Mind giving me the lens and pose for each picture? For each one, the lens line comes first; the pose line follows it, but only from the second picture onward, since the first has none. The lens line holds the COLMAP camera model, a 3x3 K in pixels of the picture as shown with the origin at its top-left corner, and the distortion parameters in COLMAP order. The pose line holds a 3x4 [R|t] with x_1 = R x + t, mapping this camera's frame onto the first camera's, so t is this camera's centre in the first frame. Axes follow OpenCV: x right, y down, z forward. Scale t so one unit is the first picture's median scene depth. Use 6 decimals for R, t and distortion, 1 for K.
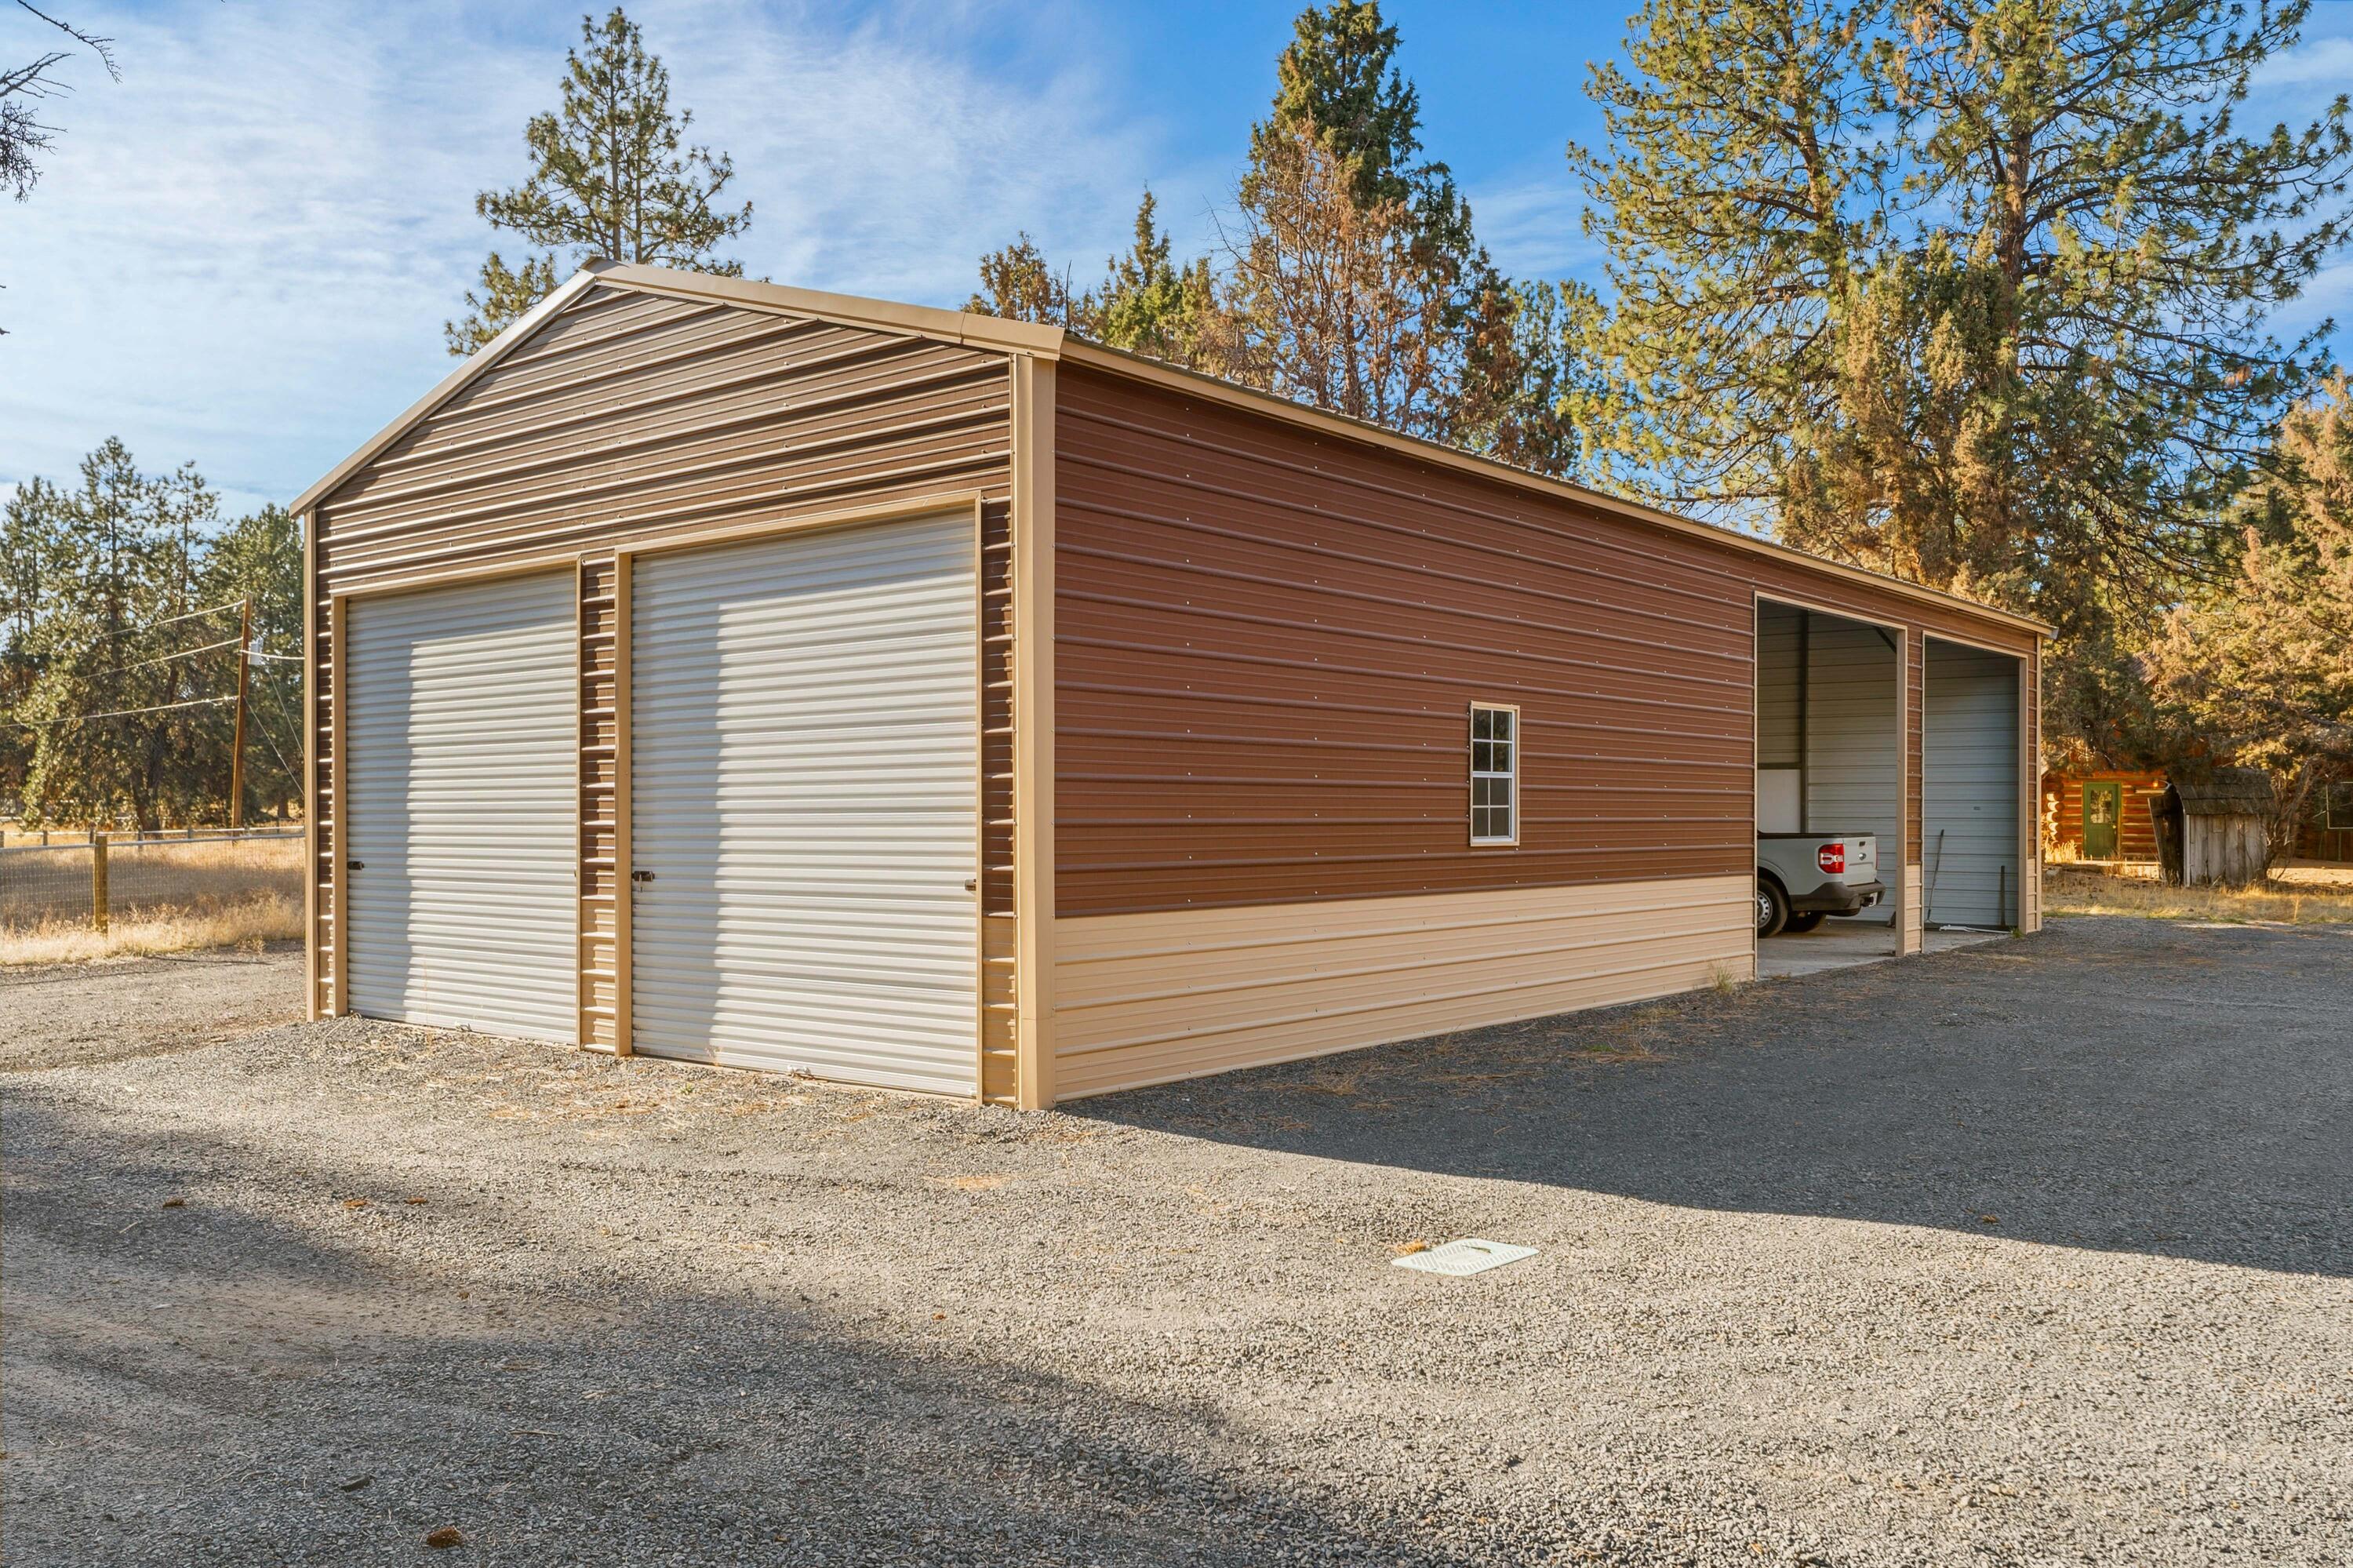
lens RADIAL K [[1851.7, 0, 1176.6], [0, 1851.7, 799.5], [0, 0, 1]] dist [0.006009, 0.000443]
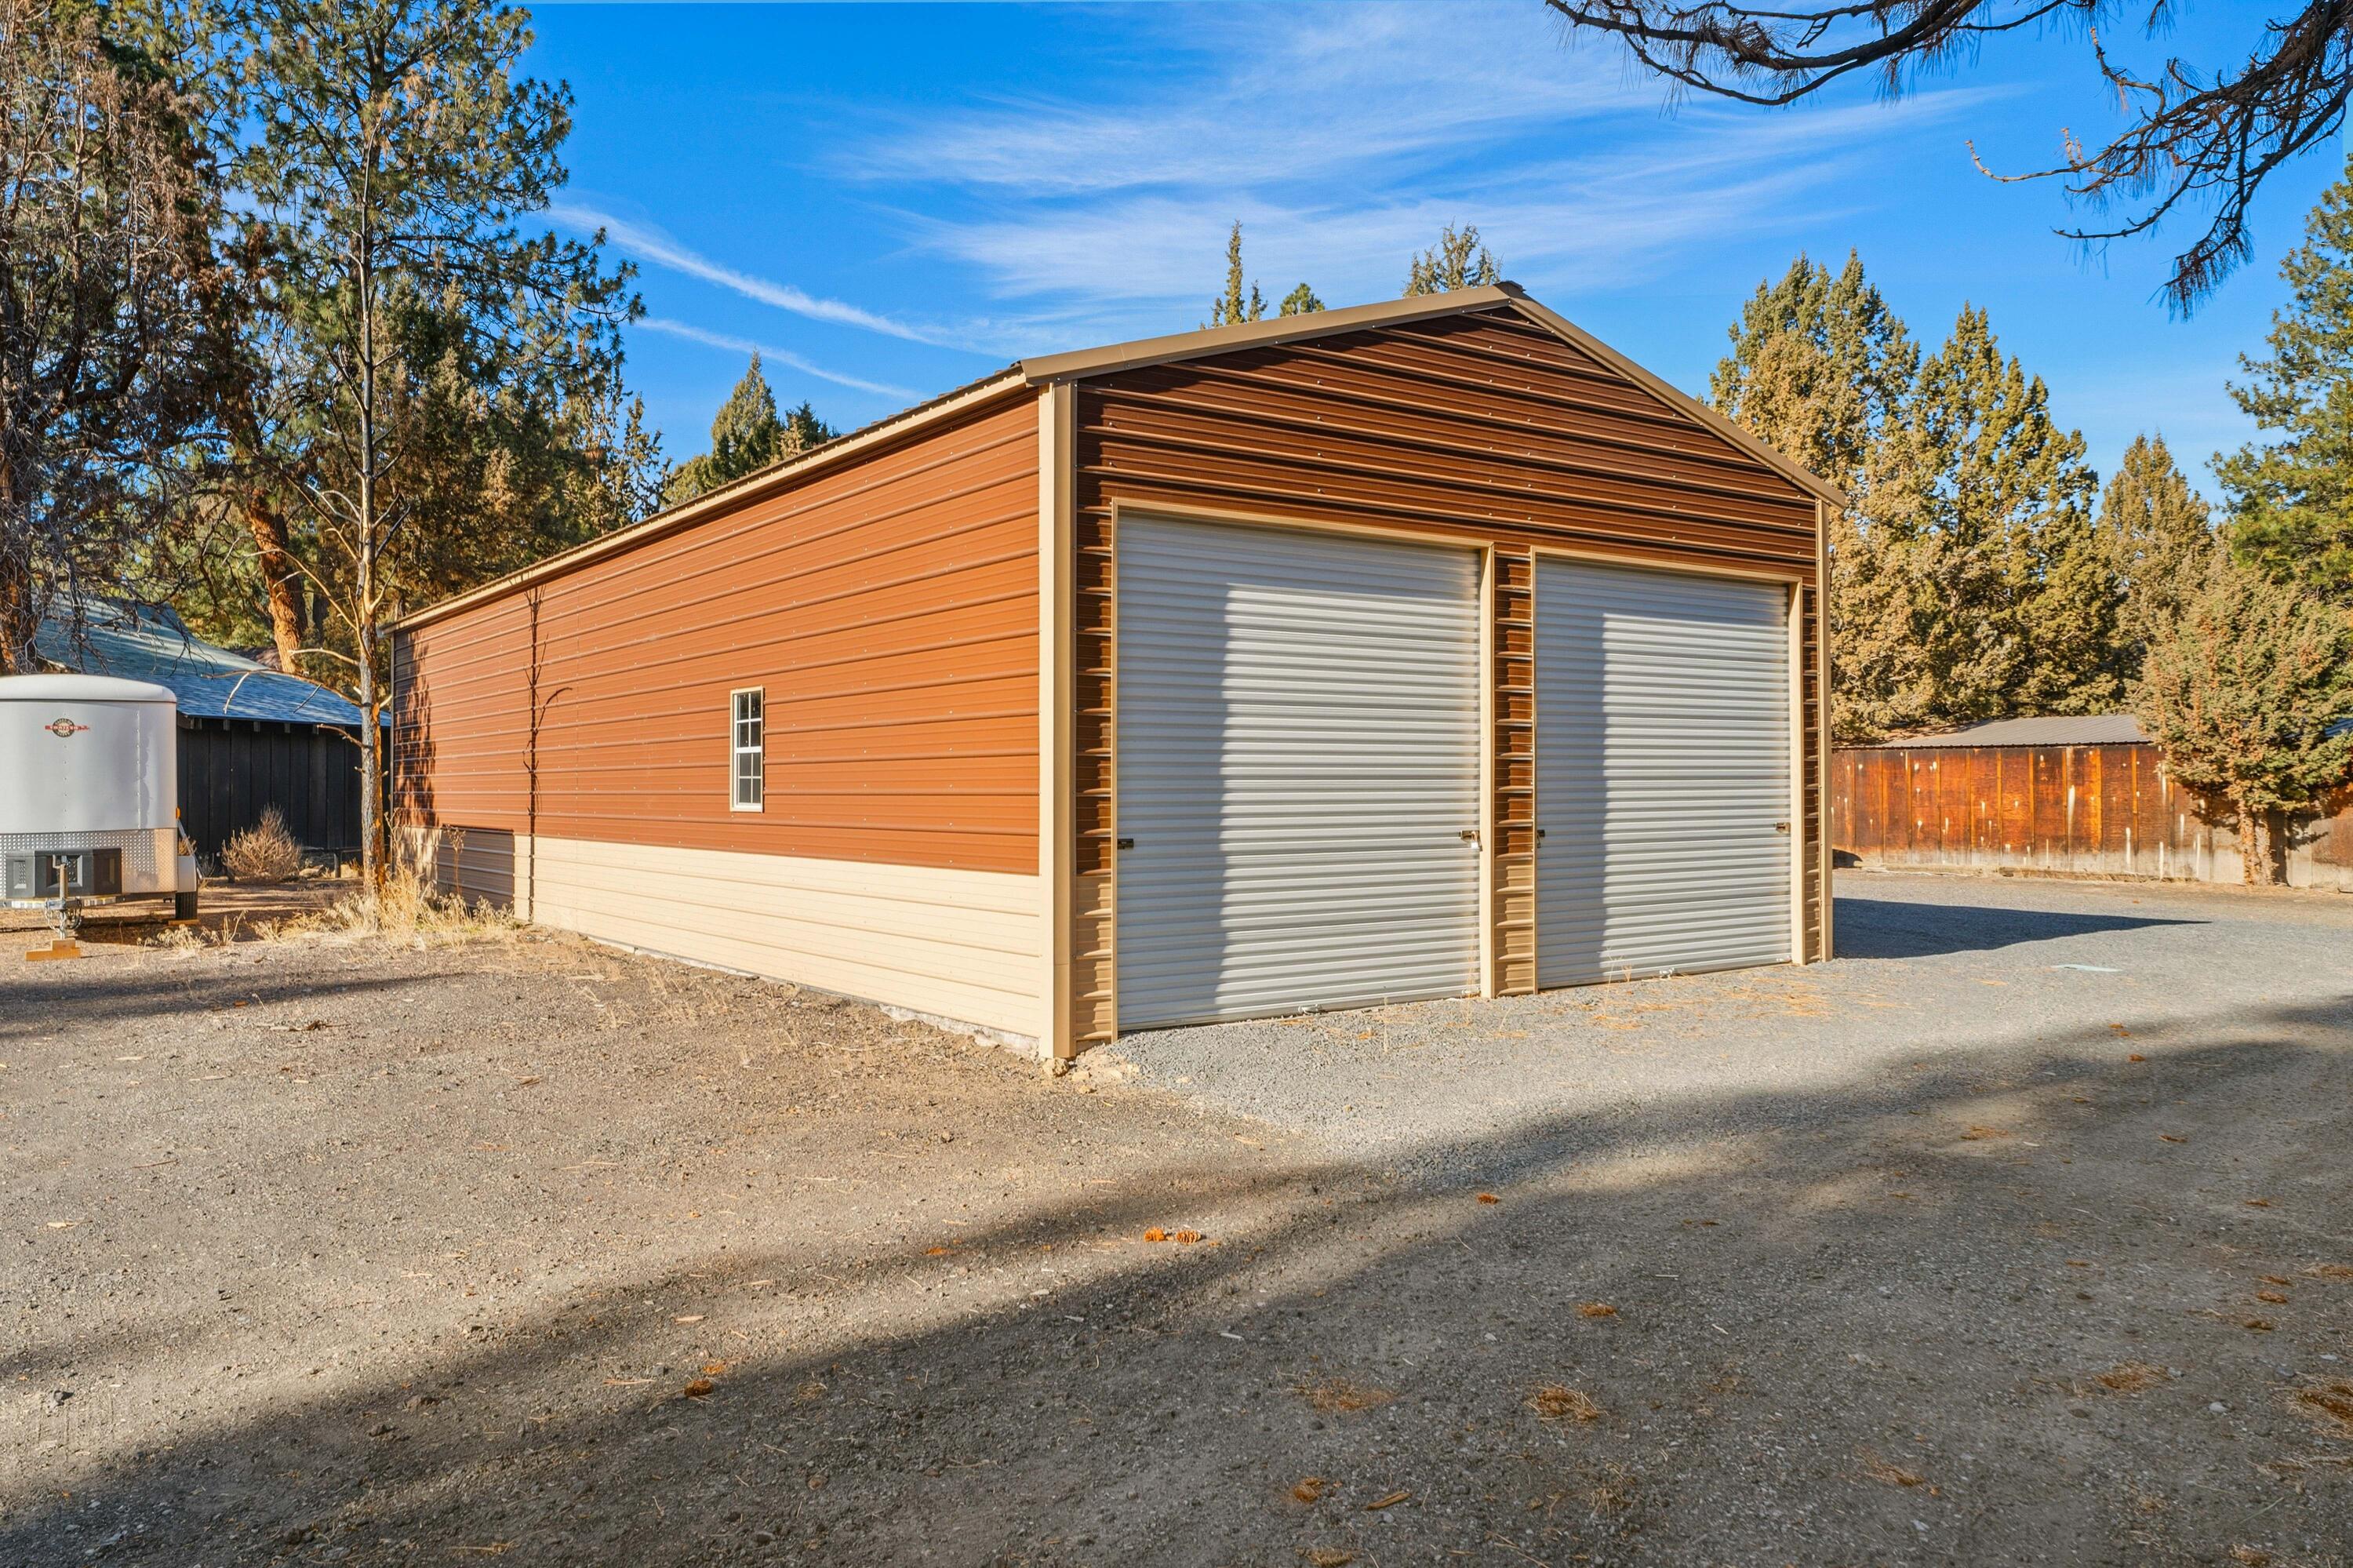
lens RADIAL K [[1318.5, 0, 1176.2], [0, 1318.5, 774.8], [0, 0, 1]] dist [-0.001109, -0.000055]
pose [[0.377142, 0.009121, 0.926111, -1.039825], [-0.008391, 0.999944, -0.006431, 0.010605], [-0.926118, -0.005345, 0.377197, 0.819467]]
